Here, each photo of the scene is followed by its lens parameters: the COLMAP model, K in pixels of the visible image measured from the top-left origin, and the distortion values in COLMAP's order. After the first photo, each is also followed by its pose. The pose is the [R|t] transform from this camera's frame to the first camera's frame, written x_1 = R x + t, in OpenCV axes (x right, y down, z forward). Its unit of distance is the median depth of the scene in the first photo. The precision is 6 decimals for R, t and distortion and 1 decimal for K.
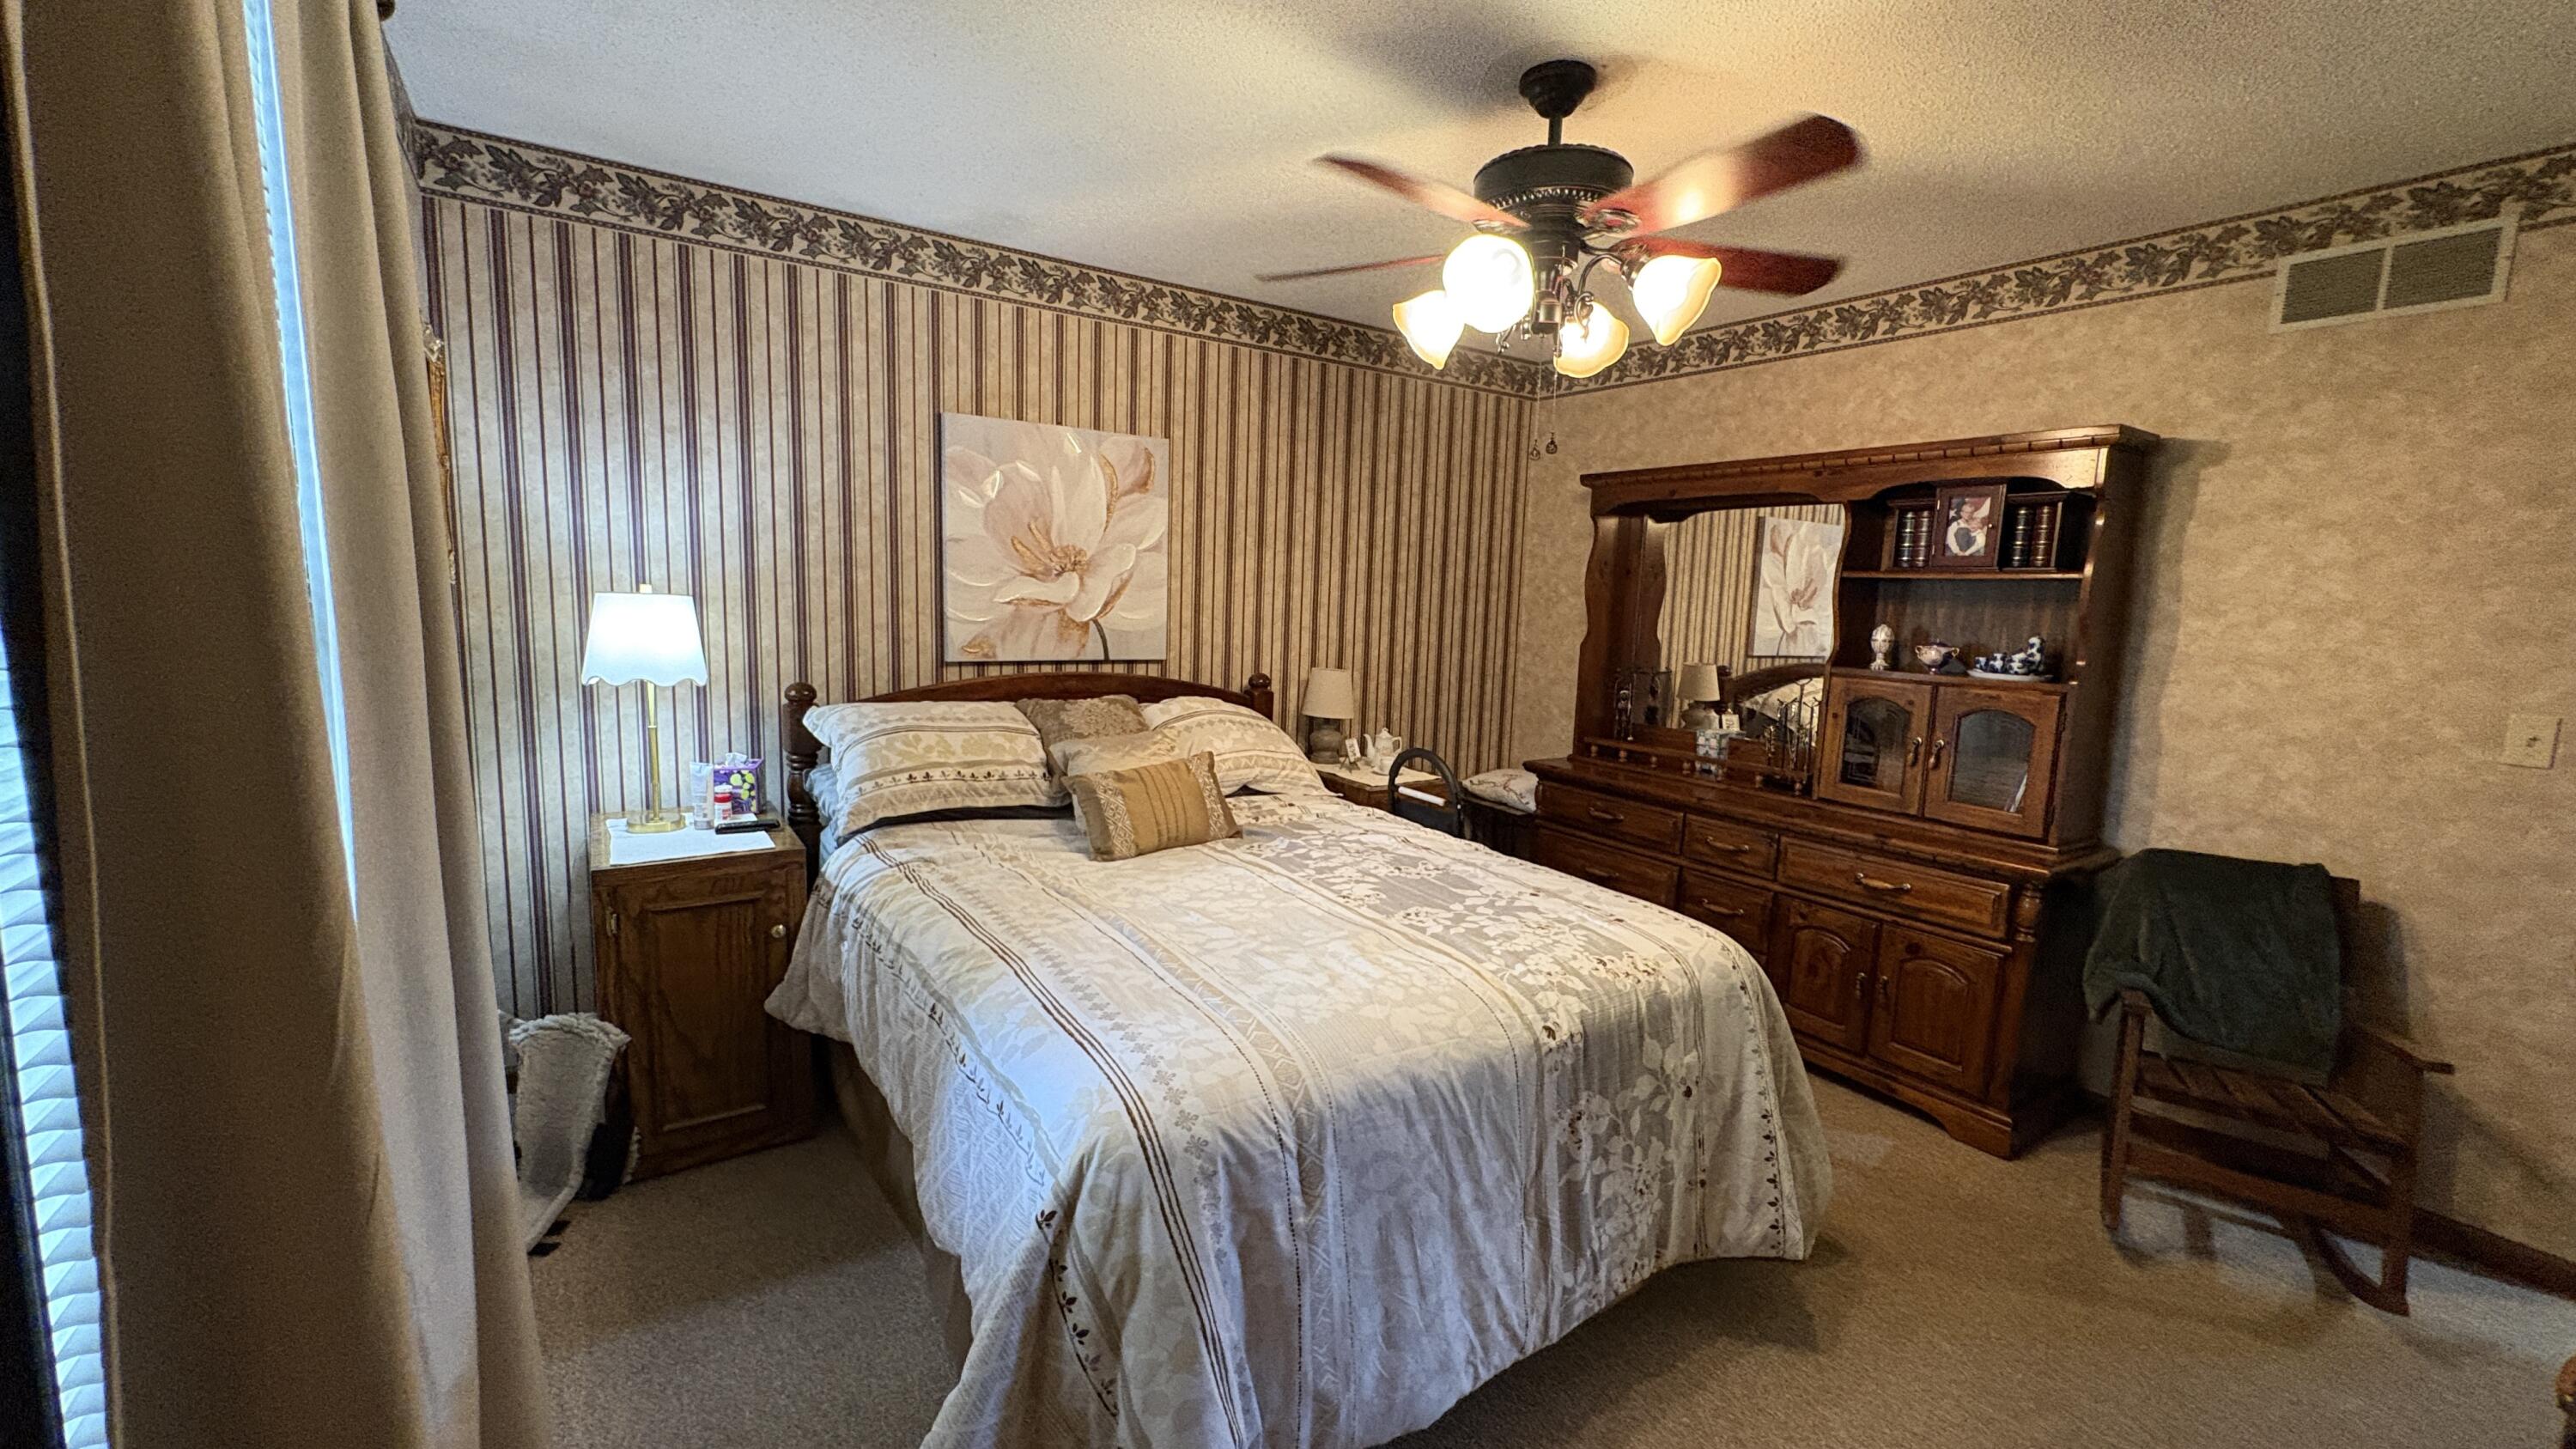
lens RADIAL K [[1029.0, 0, 1288.0], [0, 1029.0, 724.5], [0, 0, 1]] dist [-0.000540, -0.000242]
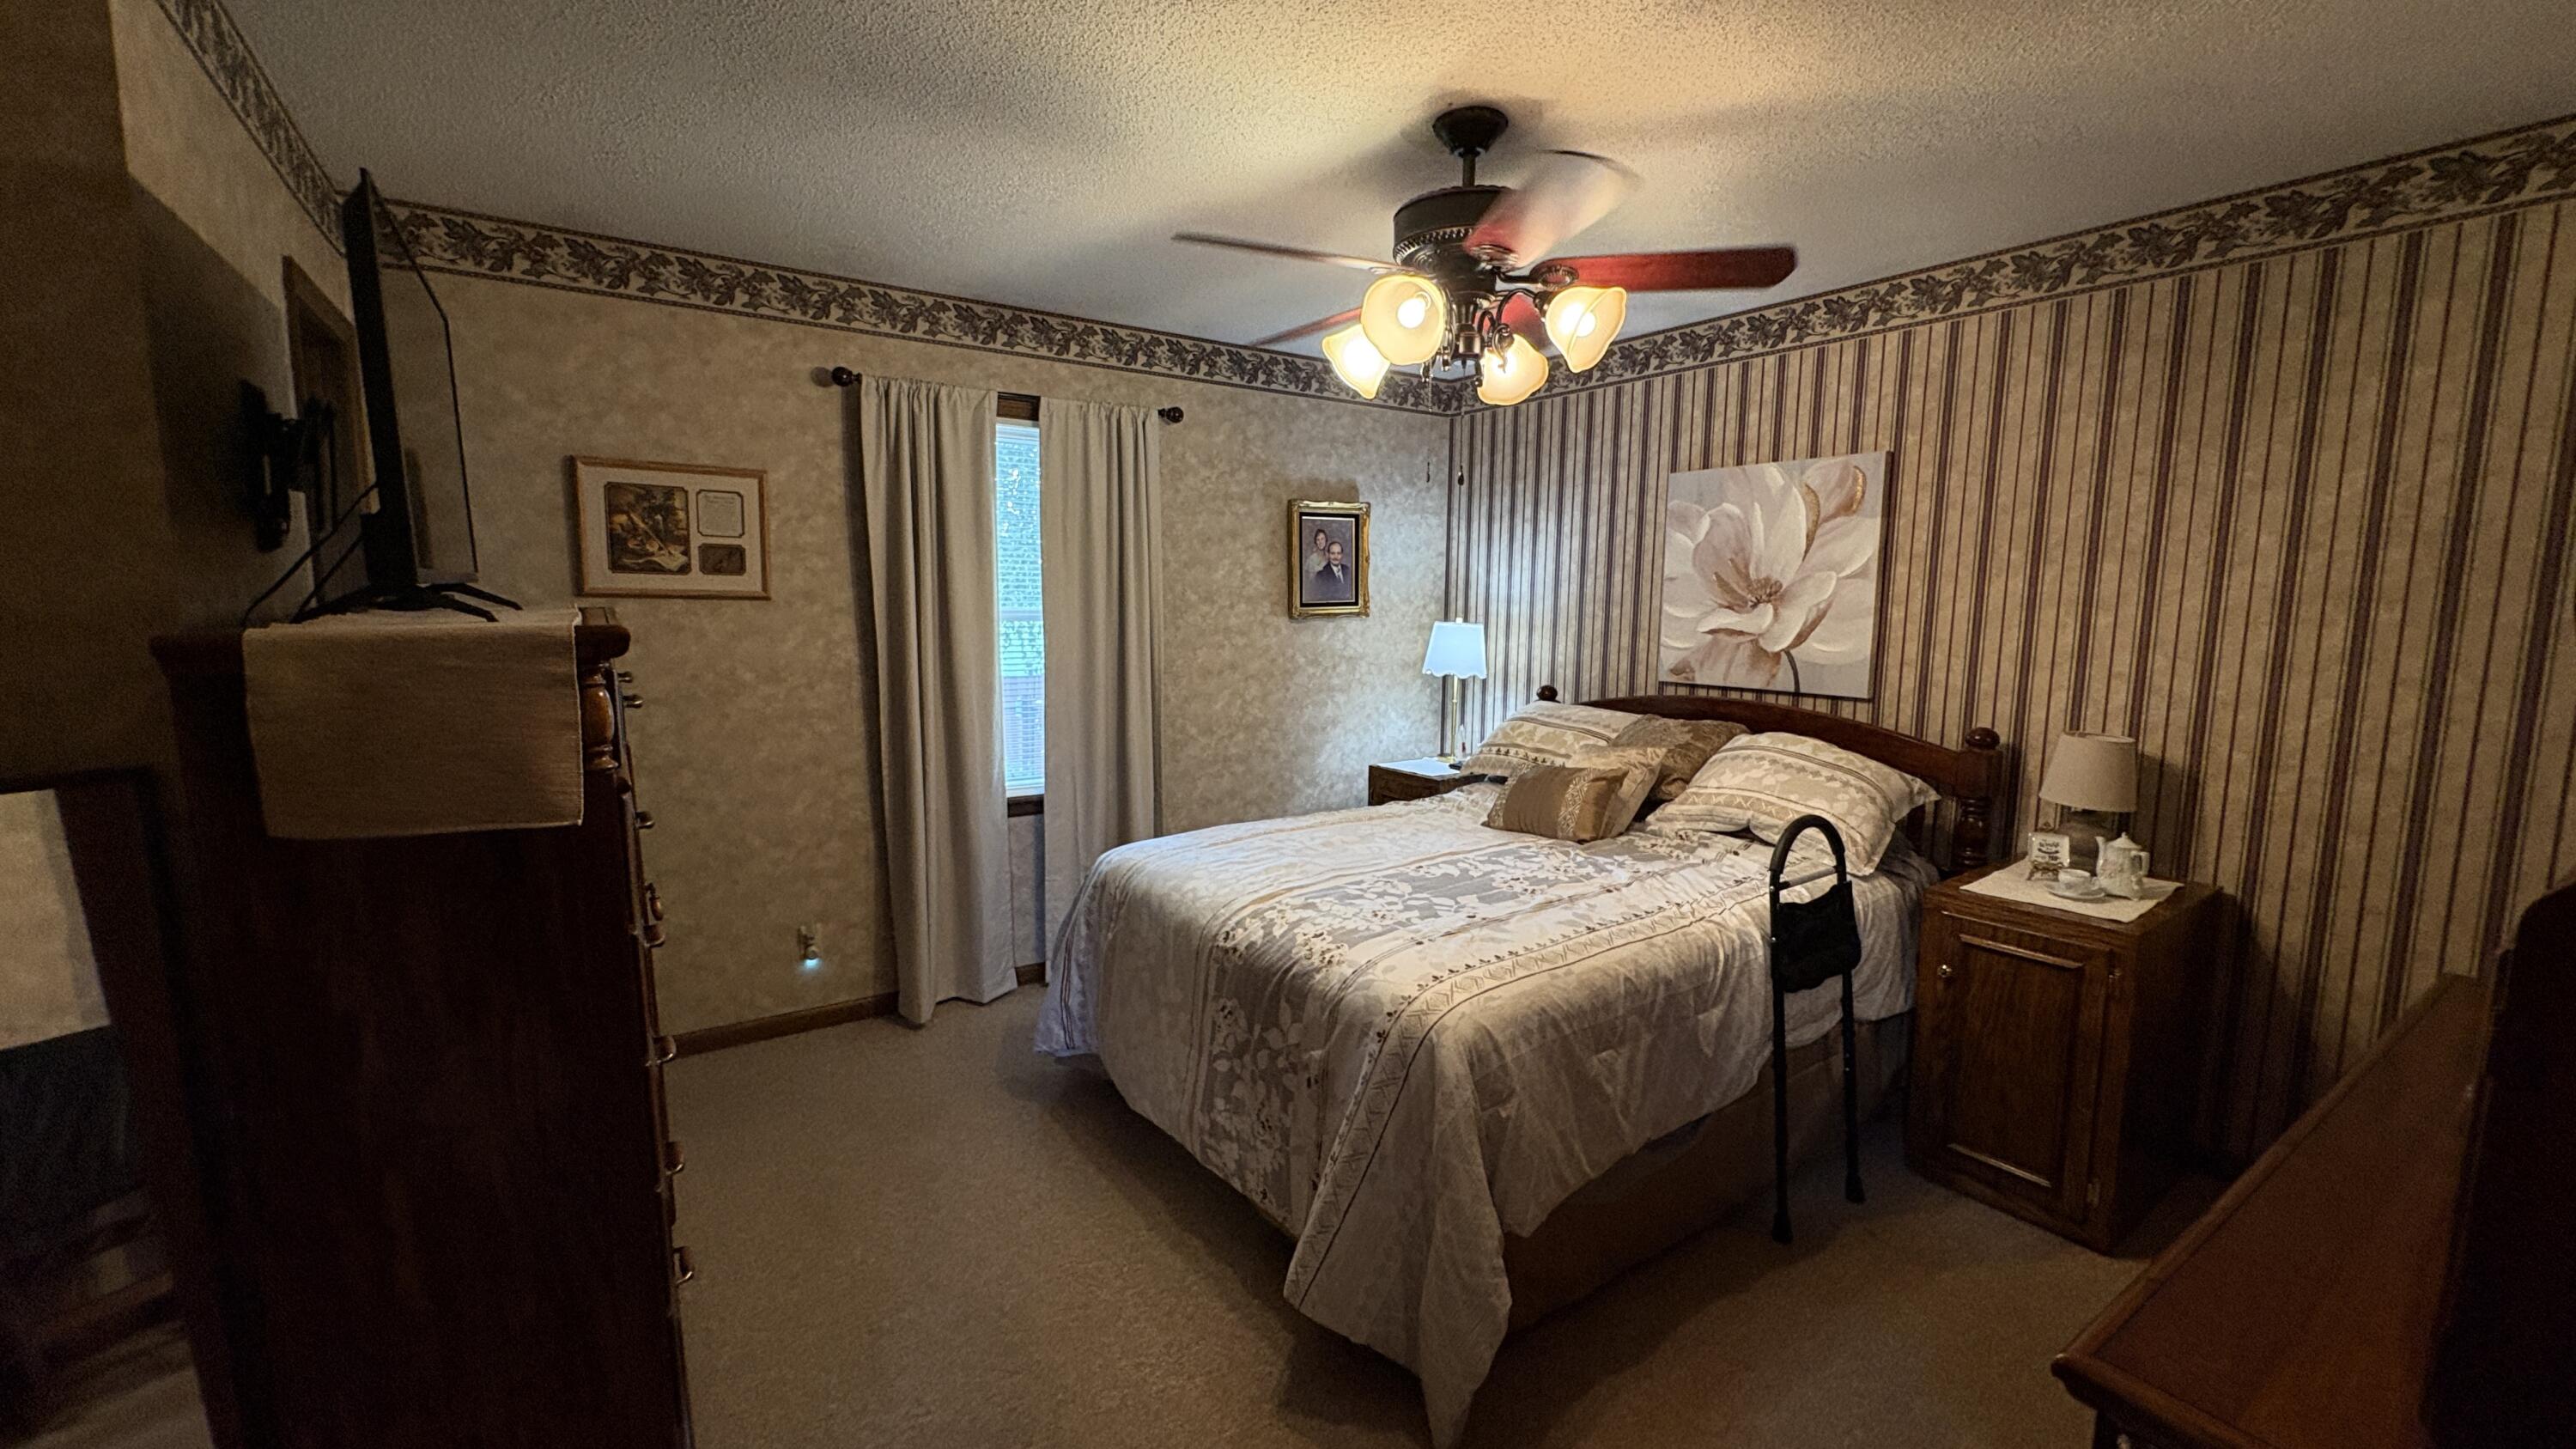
lens RADIAL K [[1029.0, 0, 1288.0], [0, 1029.0, 724.5], [0, 0, 1]] dist [-0.000540, -0.000242]
pose [[0.013798, 0.089469, -0.995894, 0.915761], [-0.139089, 0.986478, 0.086696, -0.058977], [0.990184, 0.137322, 0.026056, 0.589109]]
